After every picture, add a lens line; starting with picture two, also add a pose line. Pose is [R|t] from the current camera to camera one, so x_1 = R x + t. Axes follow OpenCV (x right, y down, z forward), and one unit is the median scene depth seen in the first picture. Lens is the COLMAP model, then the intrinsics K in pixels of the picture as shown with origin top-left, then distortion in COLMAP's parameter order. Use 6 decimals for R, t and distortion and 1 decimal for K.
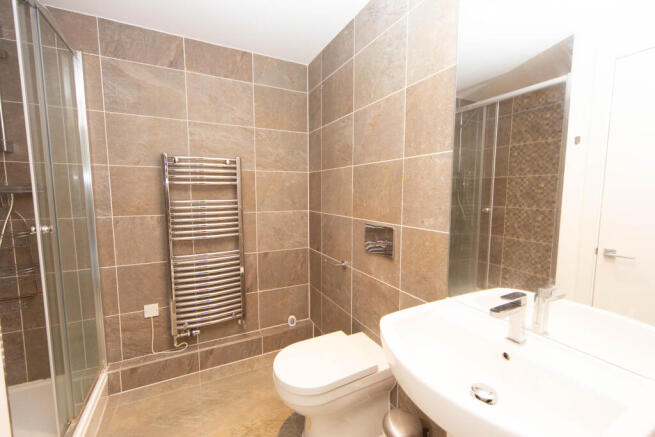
lens RADIAL K [[274.7, 0, 332.4], [0, 274.7, 217.1], [0, 0, 1]] dist [-0.002023, 0.000329]
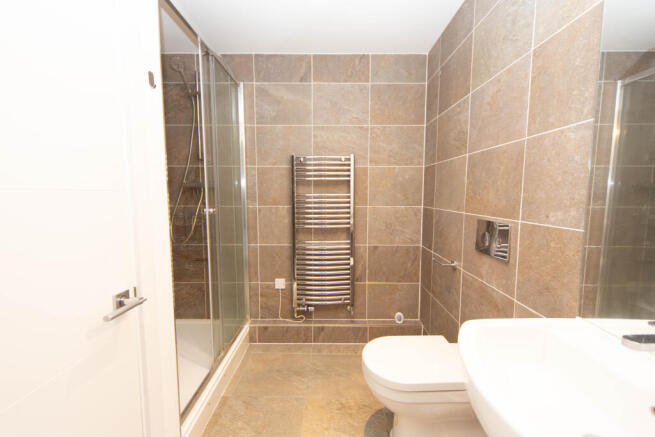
lens RADIAL K [[274.7, 0, 337.0], [0, 274.7, 218.8], [0, 0, 1]] dist [-0.002023, 0.000329]
pose [[0.886241, 0.037839, -0.461676, 0.127121], [-0.039450, 0.999203, 0.006166, 0.034655], [0.461541, 0.012749, 0.887027, 0.025847]]
